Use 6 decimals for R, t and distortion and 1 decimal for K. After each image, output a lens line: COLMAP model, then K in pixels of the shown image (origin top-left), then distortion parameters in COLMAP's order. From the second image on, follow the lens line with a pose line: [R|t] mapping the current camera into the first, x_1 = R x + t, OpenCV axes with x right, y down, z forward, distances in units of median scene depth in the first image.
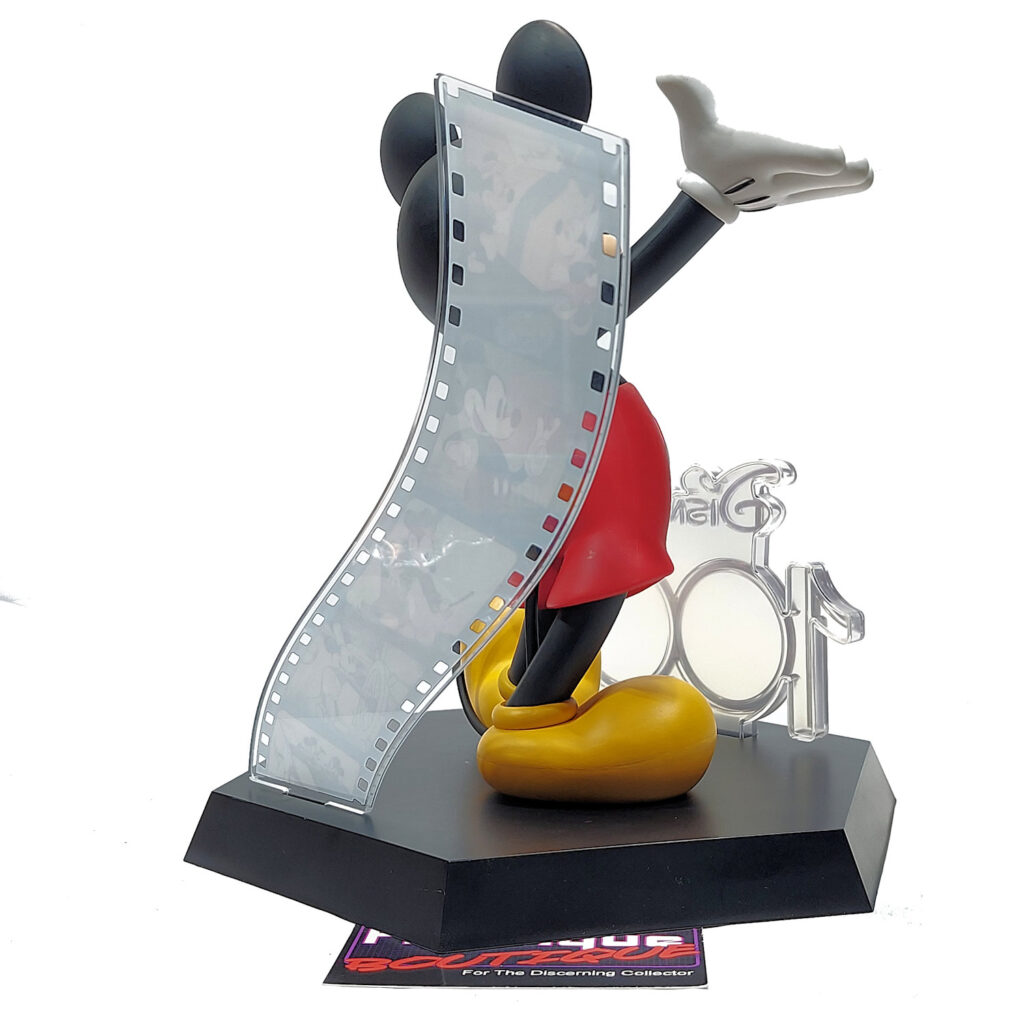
lens RADIAL K [[1627.5, 0, 516.4], [0, 1627.5, 520.1], [0, 0, 1]] dist [0.150710, 0.000000]
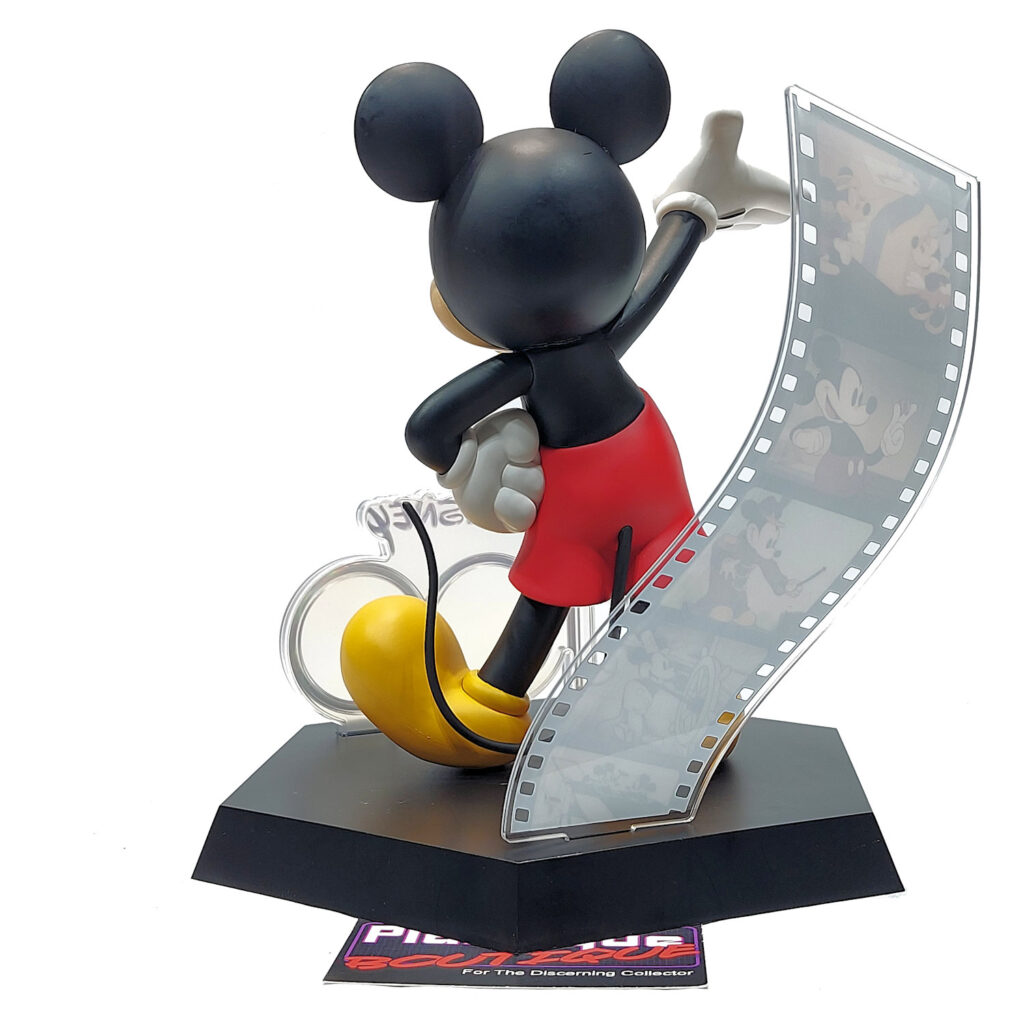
lens RADIAL K [[1627.5, 0, 510.8], [0, 1627.5, 506.4], [0, 0, 1]] dist [0.150710, 0.000000]
pose [[0.348516, -0.057083, 0.935563, -1.129132], [0.092307, 0.995382, 0.026346, -0.044898], [-0.932746, 0.077177, 0.352176, 0.817205]]
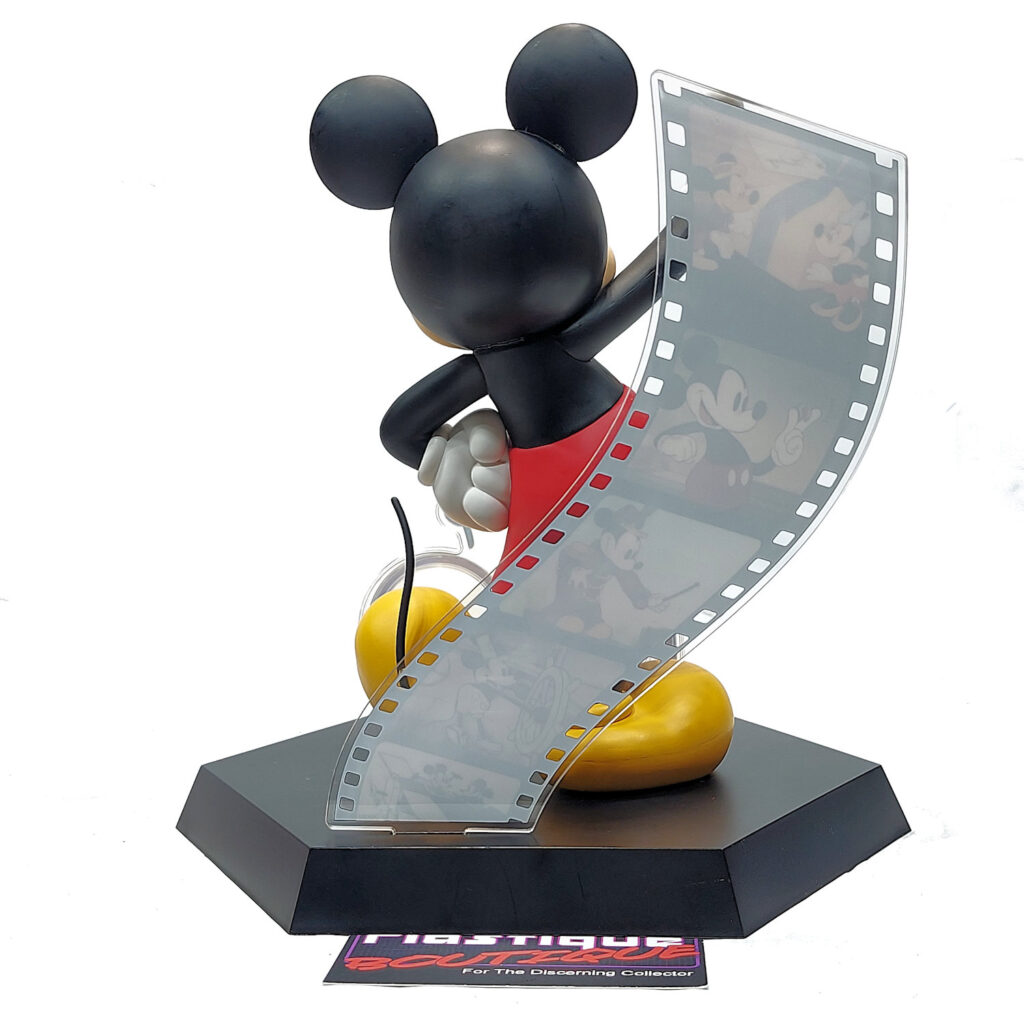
lens RADIAL K [[1627.5, 0, 503.4], [0, 1627.5, 509.8], [0, 0, 1]] dist [0.150710, 0.000000]
pose [[0.748474, -0.048377, 0.661397, -0.797544], [0.061522, 0.998100, 0.003383, -0.012644], [-0.660304, 0.038158, 0.750028, 0.318267]]
